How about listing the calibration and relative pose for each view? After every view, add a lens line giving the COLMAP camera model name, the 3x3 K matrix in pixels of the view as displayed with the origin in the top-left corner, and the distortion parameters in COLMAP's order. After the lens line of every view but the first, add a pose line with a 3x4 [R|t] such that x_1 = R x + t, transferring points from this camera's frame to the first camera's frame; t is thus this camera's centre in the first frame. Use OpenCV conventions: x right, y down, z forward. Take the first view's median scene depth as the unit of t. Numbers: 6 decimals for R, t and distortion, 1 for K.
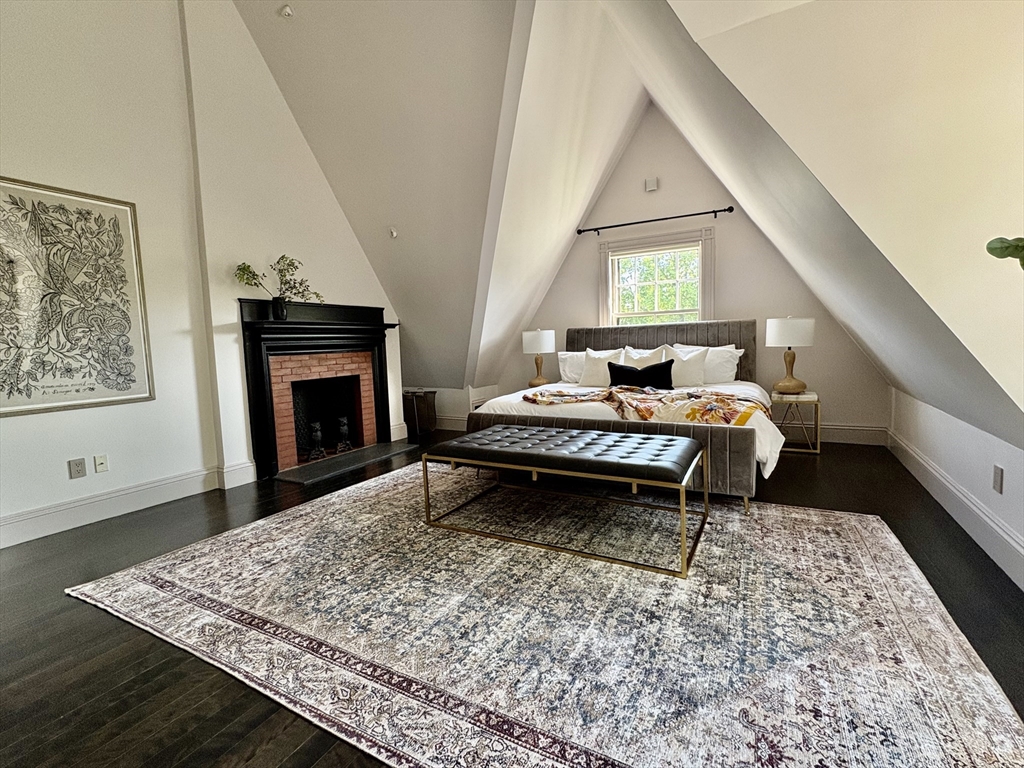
lens RADIAL K [[472.8, 0, 512.6], [0, 472.8, 380.6], [0, 0, 1]] dist [-0.000508, -0.000163]
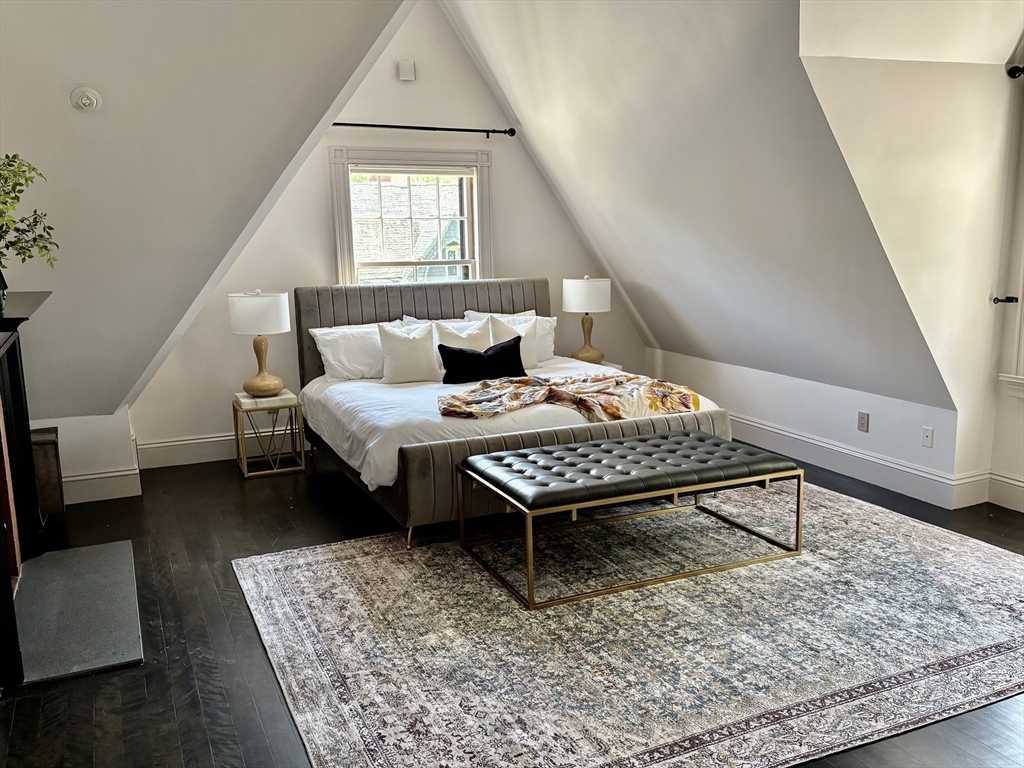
lens RADIAL K [[867.9, 0, 512.5], [0, 867.9, 385.8], [0, 0, 1]] dist [0.007852, 0.009224]
pose [[0.593827, -0.117743, 0.795931, -1.429539], [0.062985, 0.993002, 0.099904, -0.190994], [-0.802124, -0.009194, 0.597087, 0.303956]]
